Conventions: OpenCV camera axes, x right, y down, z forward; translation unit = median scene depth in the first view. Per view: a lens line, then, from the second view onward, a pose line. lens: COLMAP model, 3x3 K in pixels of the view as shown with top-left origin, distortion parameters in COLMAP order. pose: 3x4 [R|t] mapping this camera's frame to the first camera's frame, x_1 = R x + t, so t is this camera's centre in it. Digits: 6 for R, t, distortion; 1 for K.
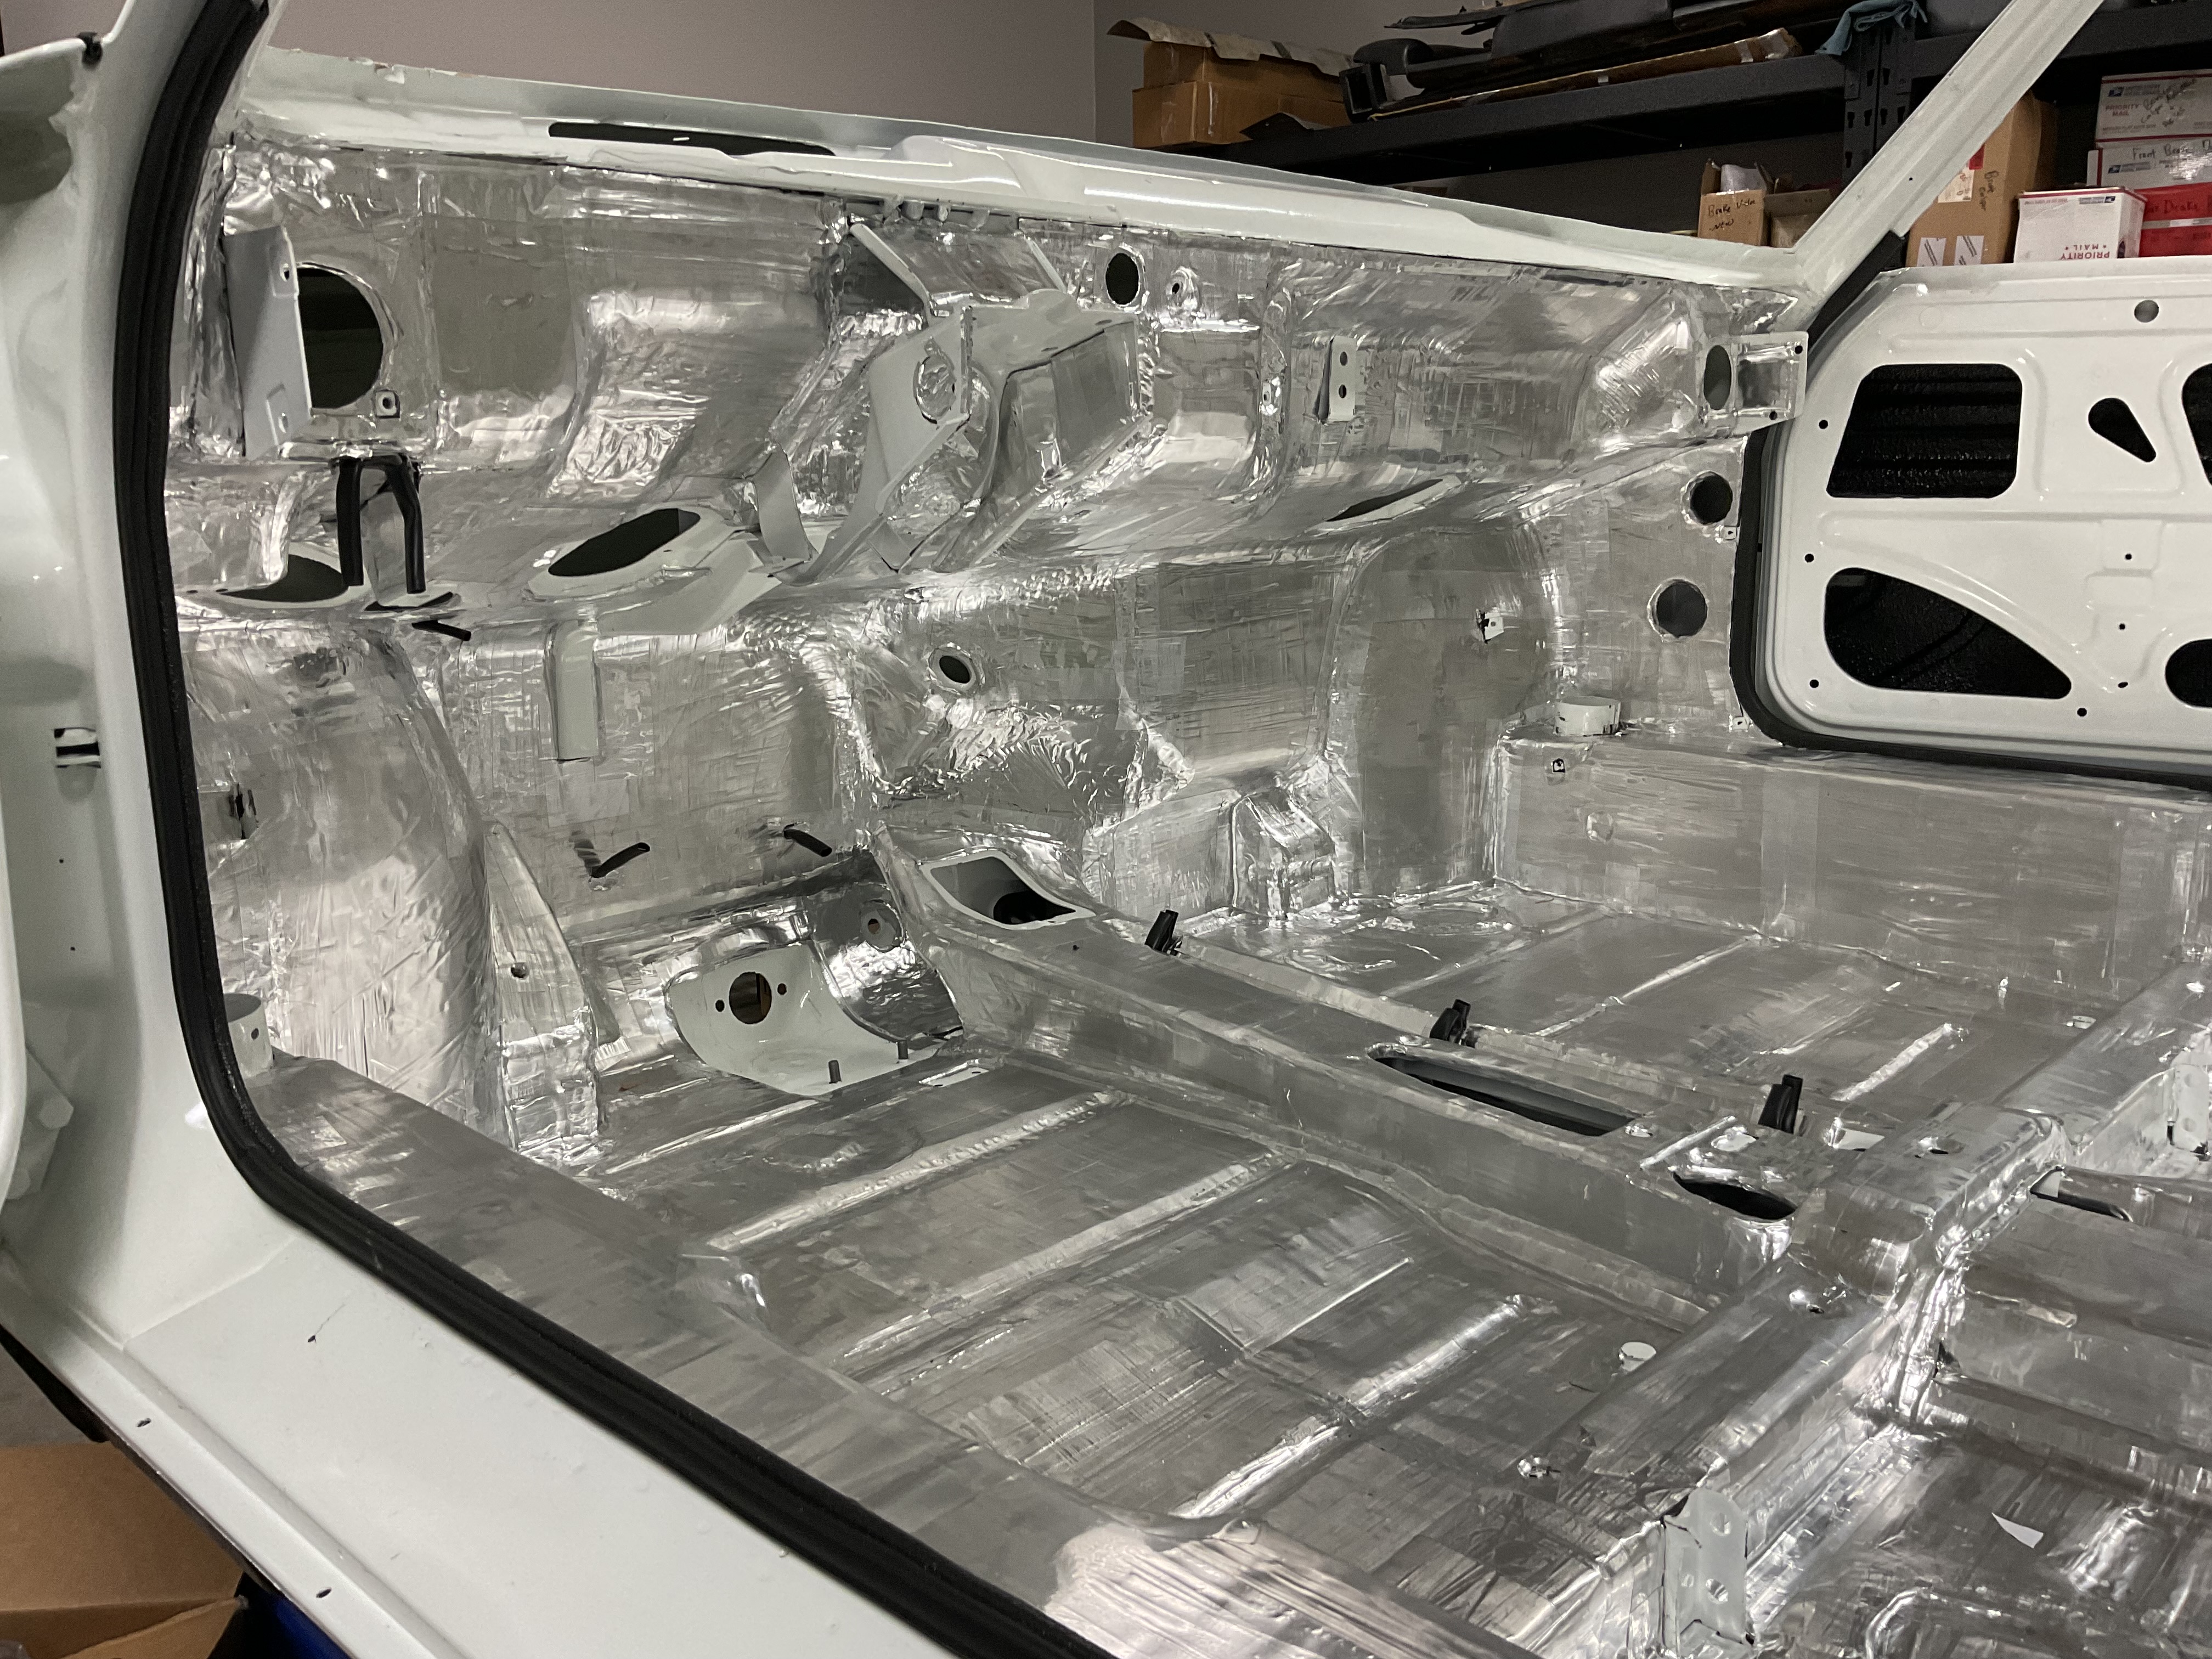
lens RADIAL K [[1861.3, 0, 1080.2], [0, 1861.3, 813.9], [0, 0, 1]] dist [0.103263, -0.237454]
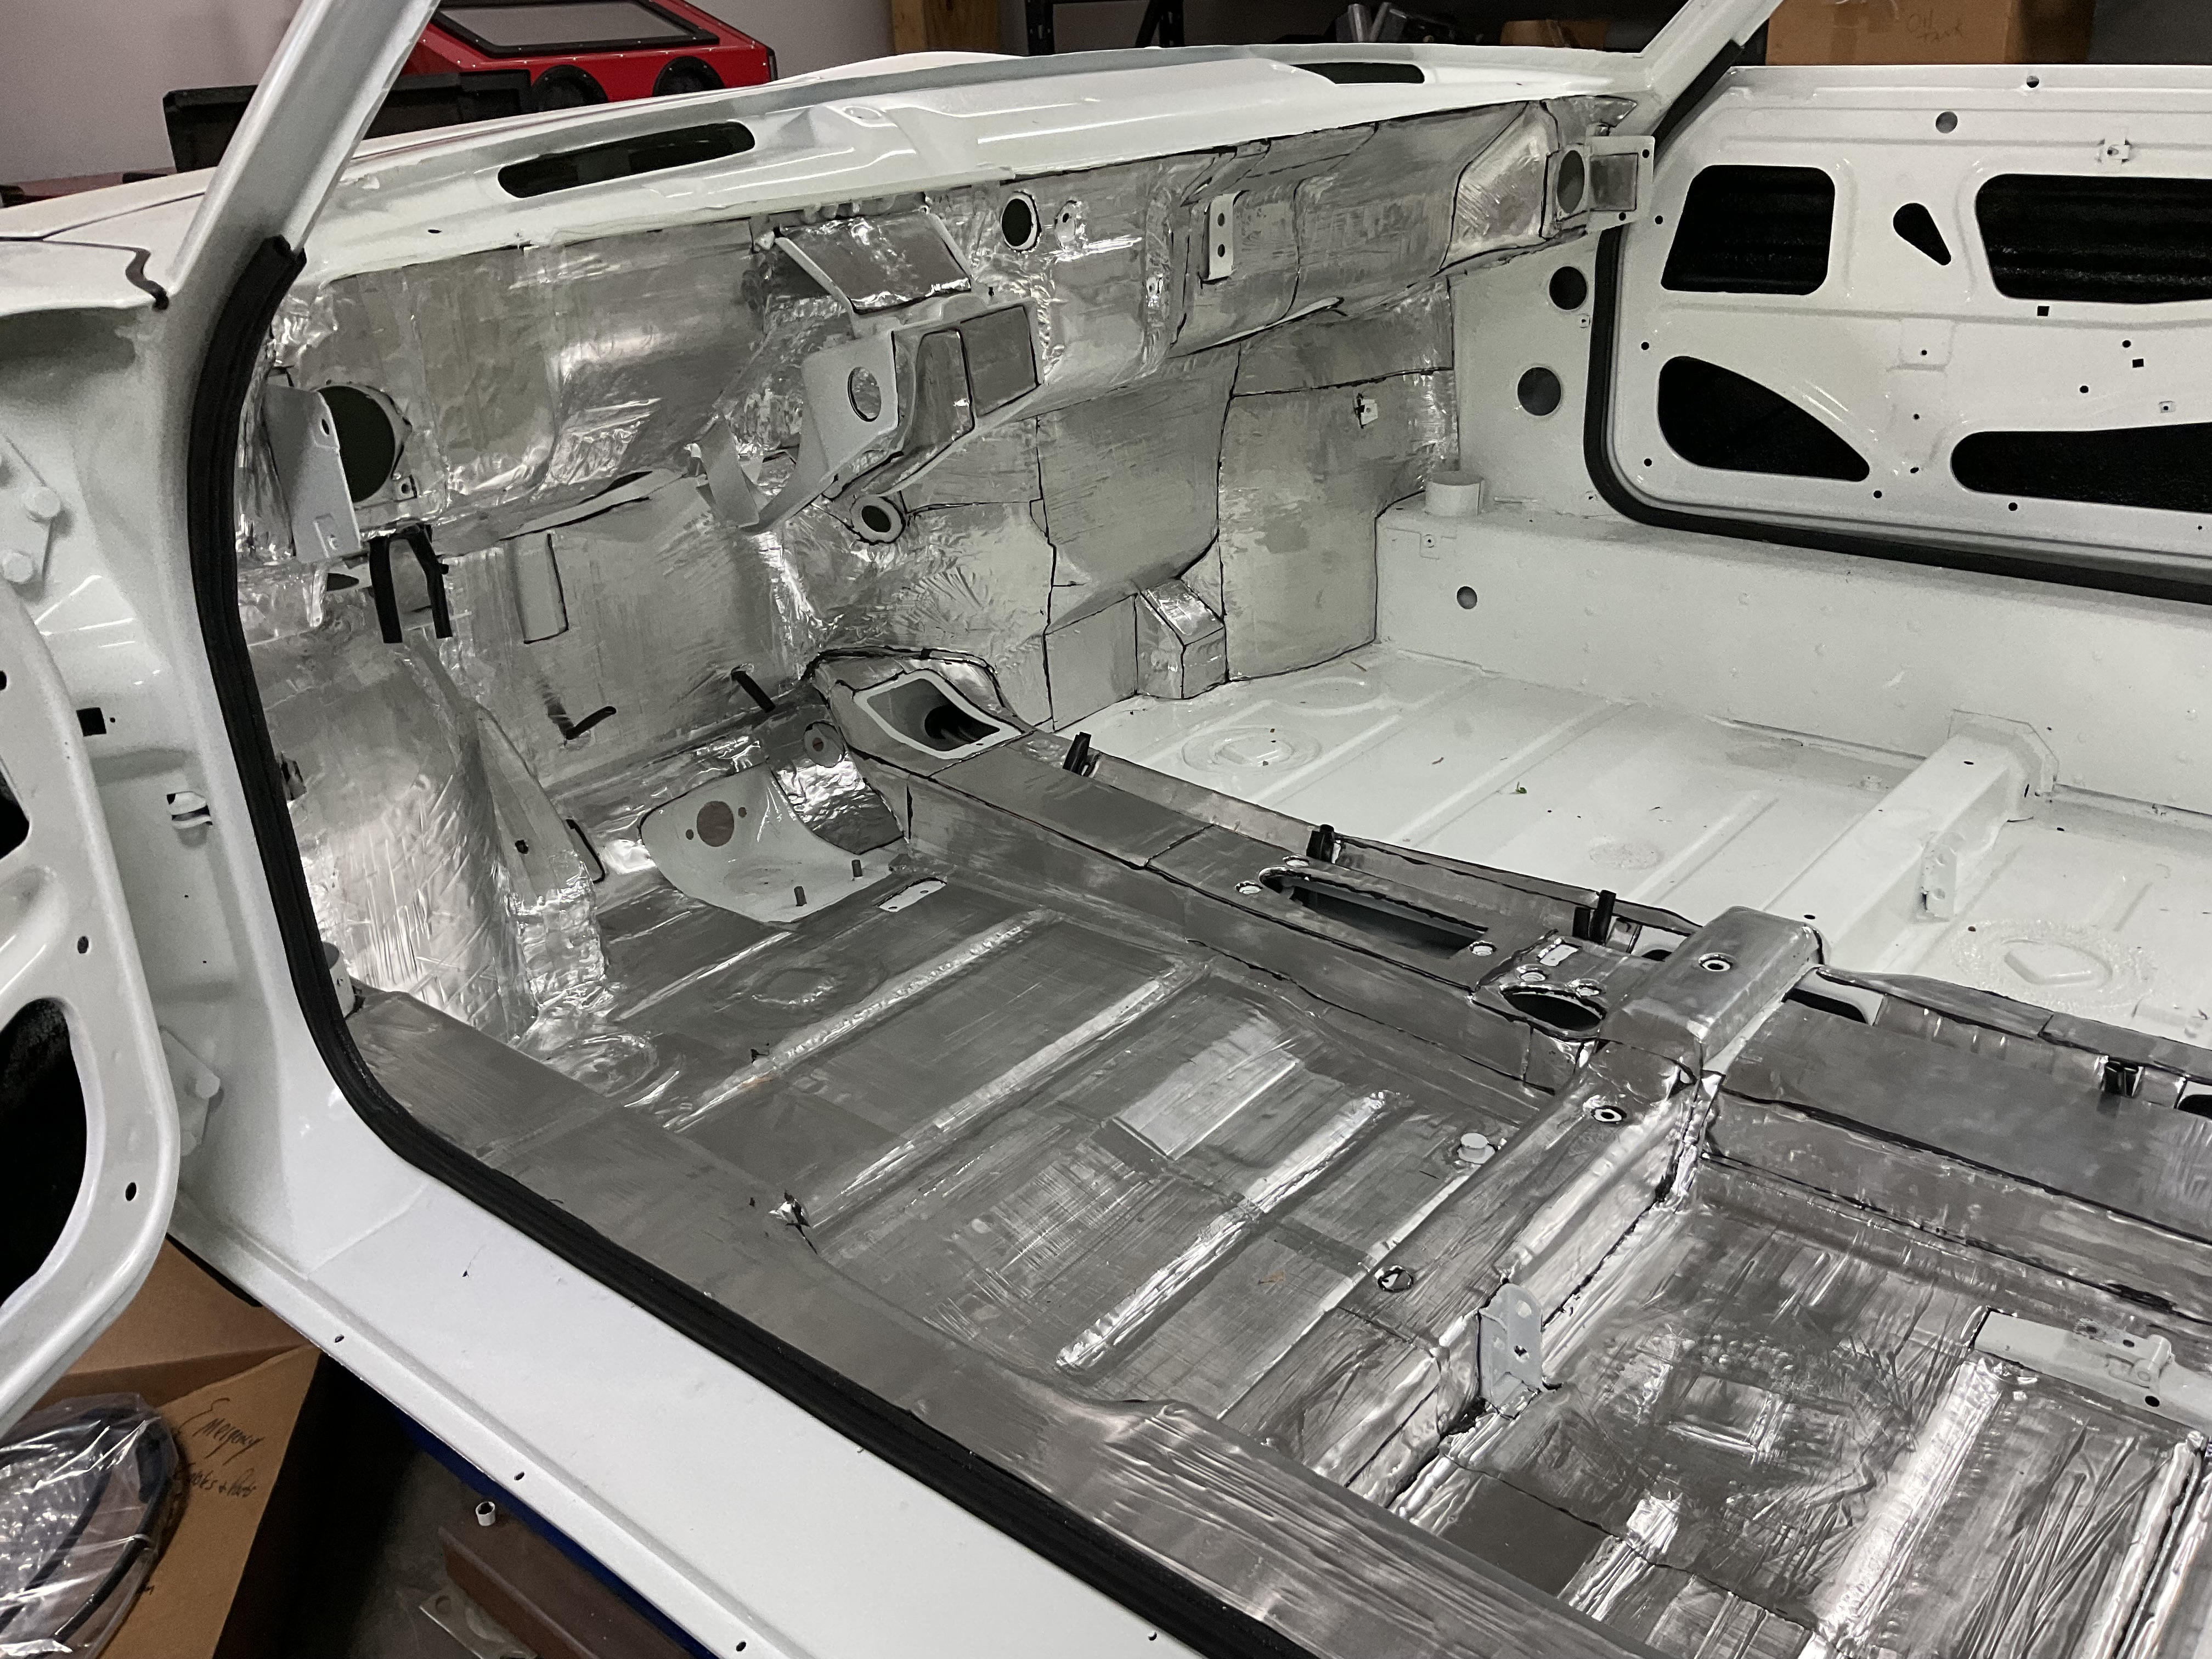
lens RADIAL K [[1847.6, 0, 1106.0], [0, 1847.6, 829.5], [0, 0, 1]] dist [0.085307, -0.312854]
pose [[0.996400, -0.060159, 0.059726, -0.010891], [0.045894, 0.975182, 0.216595, -0.153206], [-0.071273, -0.213075, 0.974433, -0.124219]]
